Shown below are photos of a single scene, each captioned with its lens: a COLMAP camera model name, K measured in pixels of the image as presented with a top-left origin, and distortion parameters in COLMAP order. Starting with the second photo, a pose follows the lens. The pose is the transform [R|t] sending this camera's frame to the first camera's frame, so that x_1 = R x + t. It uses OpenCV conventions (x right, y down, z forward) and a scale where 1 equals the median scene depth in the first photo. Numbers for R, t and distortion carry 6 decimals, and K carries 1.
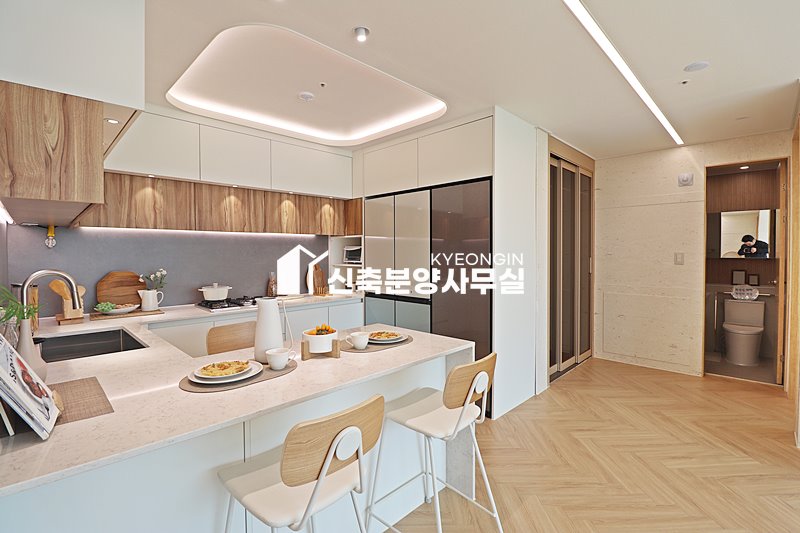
lens RADIAL K [[372.4, 0, 407.1], [0, 372.4, 261.4], [0, 0, 1]] dist [-0.006645, -0.009920]
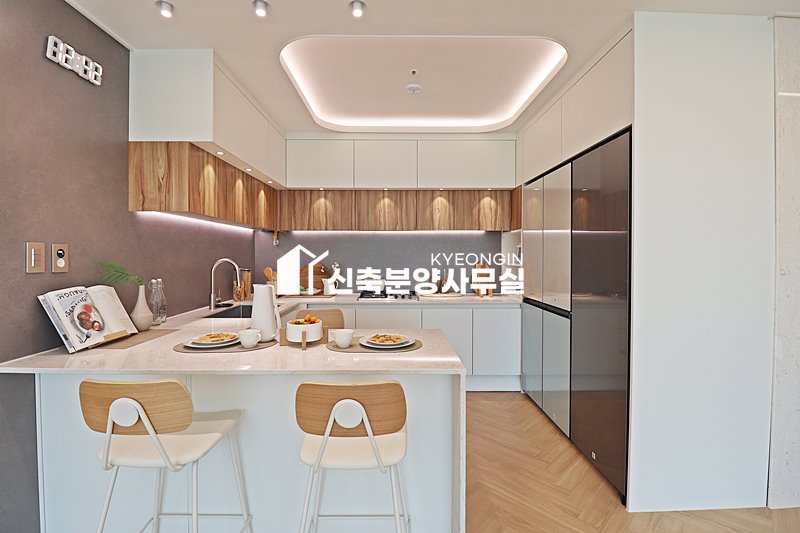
lens RADIAL K [[372.4, 0, 394.8], [0, 372.4, 260.6], [0, 0, 1]] dist [-0.006645, -0.009920]
pose [[0.701292, 0.015557, -0.712704, 0.380299], [-0.020890, 0.999781, 0.001268, 0.009030], [0.712568, 0.013999, 0.701464, 0.265139]]
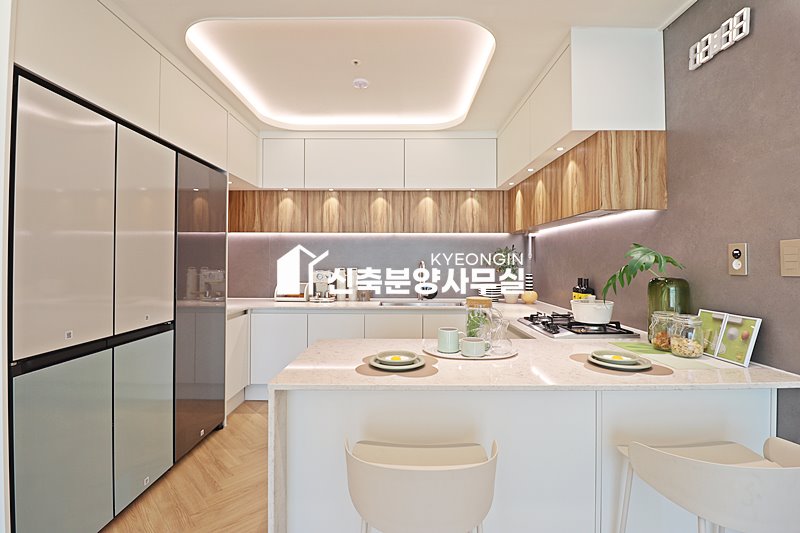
lens RADIAL K [[372.4, 0, 399.5], [0, 372.4, 258.3], [0, 0, 1]] dist [-0.006645, -0.009920]
pose [[-0.690488, 0.009602, 0.723280, -0.838677], [0.020949, 0.999758, 0.006727, -0.002330], [-0.723040, 0.019797, -0.690522, 1.440575]]
